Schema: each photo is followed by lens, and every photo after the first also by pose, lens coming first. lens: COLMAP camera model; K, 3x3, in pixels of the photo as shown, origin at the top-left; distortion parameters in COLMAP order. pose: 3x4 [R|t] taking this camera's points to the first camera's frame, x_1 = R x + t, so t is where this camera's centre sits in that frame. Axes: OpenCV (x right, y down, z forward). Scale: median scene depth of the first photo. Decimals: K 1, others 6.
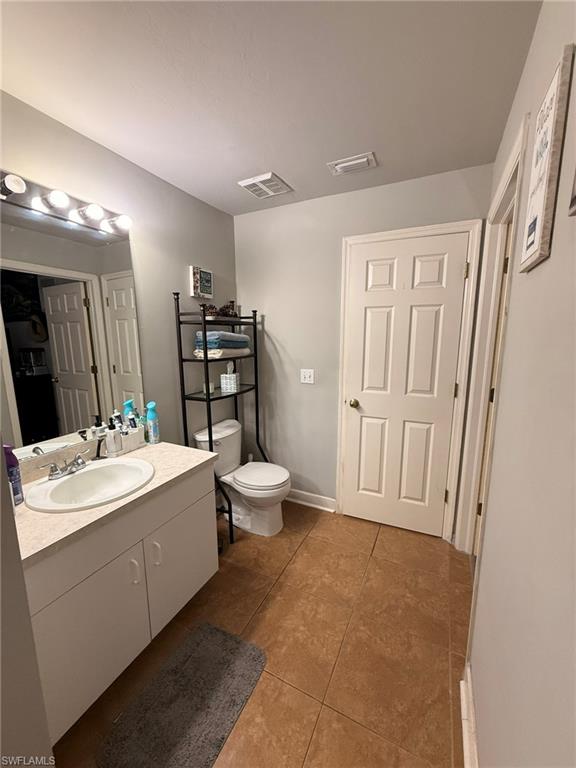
lens RADIAL K [[305.0, 0, 288.0], [0, 305.0, 384.0], [0, 0, 1]] dist [-0.000227, 0.000122]
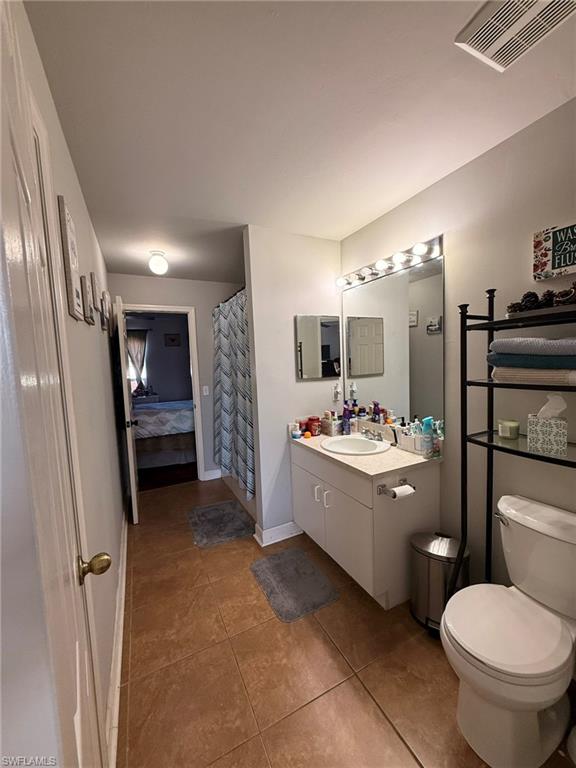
lens RADIAL K [[305.0, 0, 288.0], [0, 305.0, 384.0], [0, 0, 1]] dist [-0.000227, 0.000122]
pose [[-0.599879, 0.098947, -0.793949, 0.702686], [-0.083854, 0.979083, 0.185376, -0.220226], [0.795685, 0.177779, -0.579034, 1.394765]]
